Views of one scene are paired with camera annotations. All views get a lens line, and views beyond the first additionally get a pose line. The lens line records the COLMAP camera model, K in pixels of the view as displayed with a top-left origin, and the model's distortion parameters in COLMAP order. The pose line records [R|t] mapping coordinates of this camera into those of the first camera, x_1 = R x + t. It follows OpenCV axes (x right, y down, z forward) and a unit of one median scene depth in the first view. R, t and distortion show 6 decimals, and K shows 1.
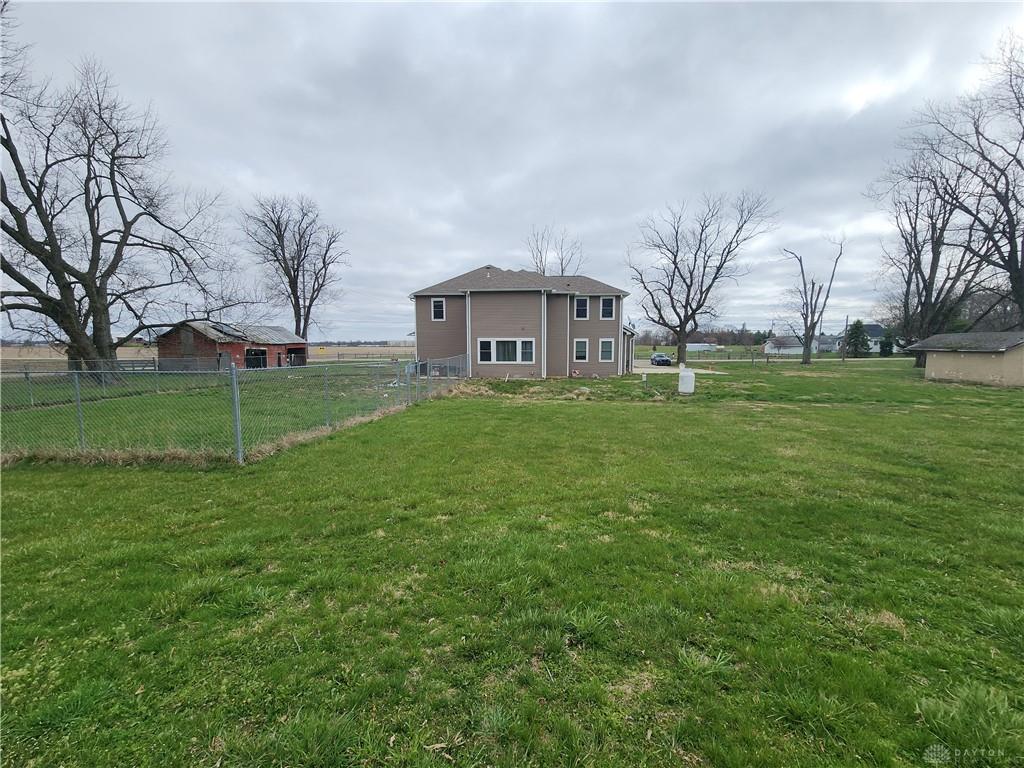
lens RADIAL K [[419.9, 0, 512.0], [0, 419.9, 384.0], [0, 0, 1]] dist [-0.000509, -0.000107]
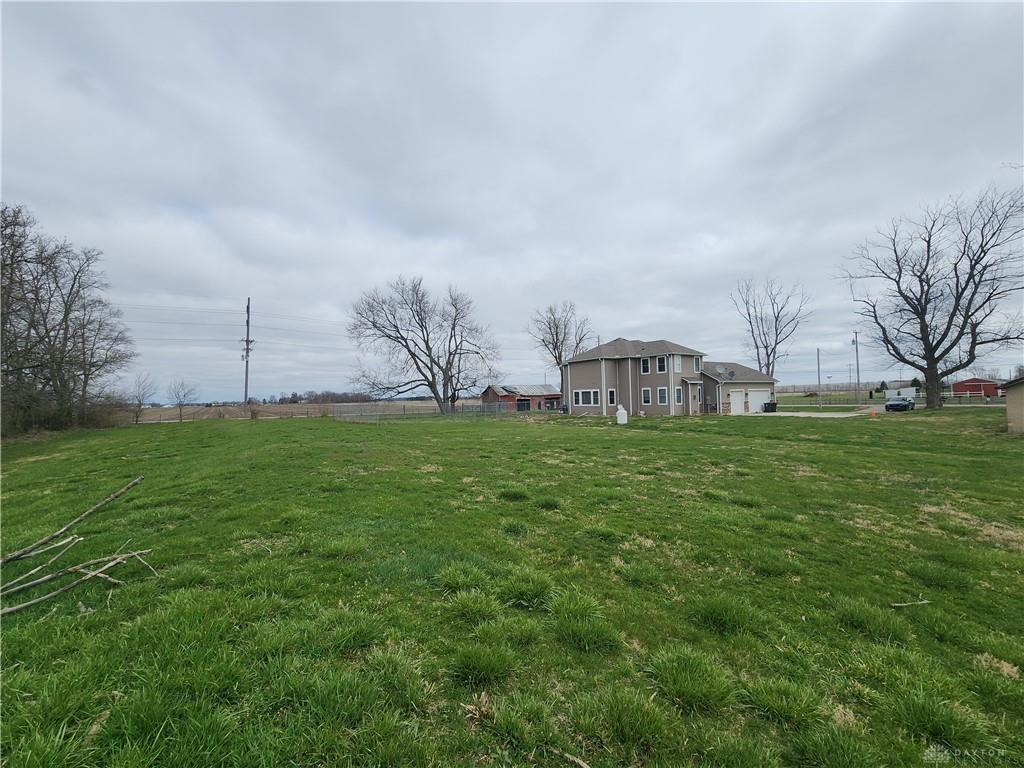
lens RADIAL K [[419.9, 0, 512.0], [0, 419.9, 384.0], [0, 0, 1]] dist [-0.000509, -0.000107]
pose [[0.637383, -0.041514, -0.769428, 0.948531], [-0.046134, 0.994700, -0.091886, 0.025237], [0.769165, 0.094064, 0.632090, -0.199002]]
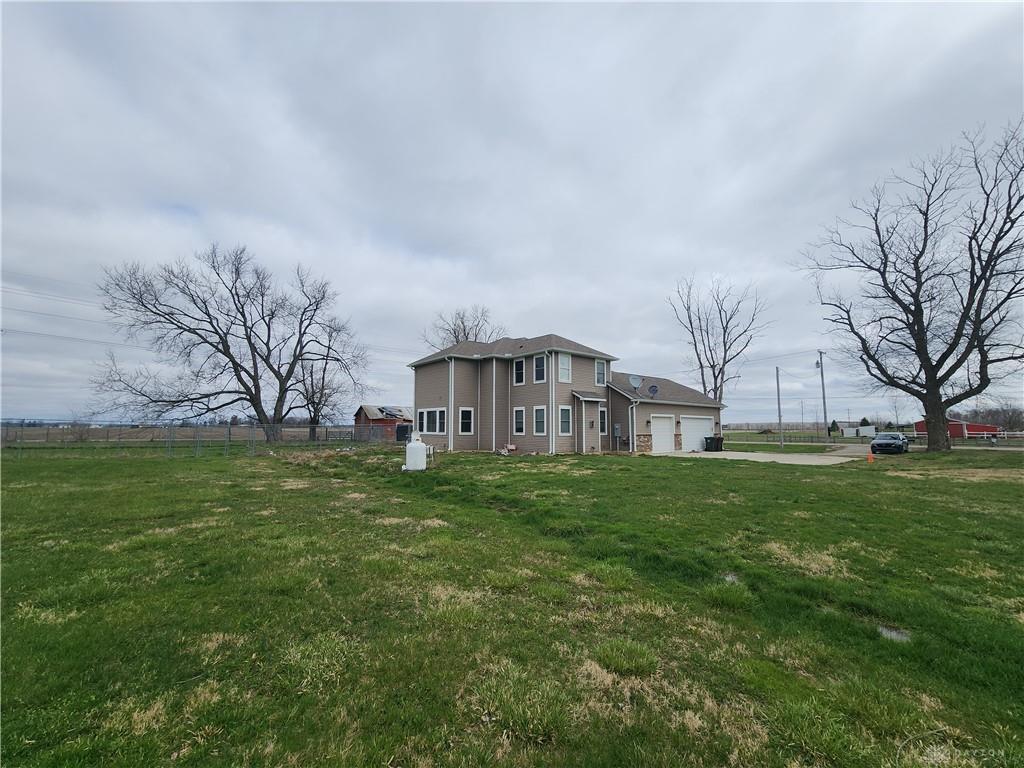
lens RADIAL K [[419.9, 0, 512.0], [0, 419.9, 384.0], [0, 0, 1]] dist [-0.000509, -0.000107]
pose [[0.699026, -0.073460, -0.711313, 0.767001], [-0.068624, 0.983227, -0.168981, -0.010629], [0.711796, 0.166936, 0.682261, 0.414116]]
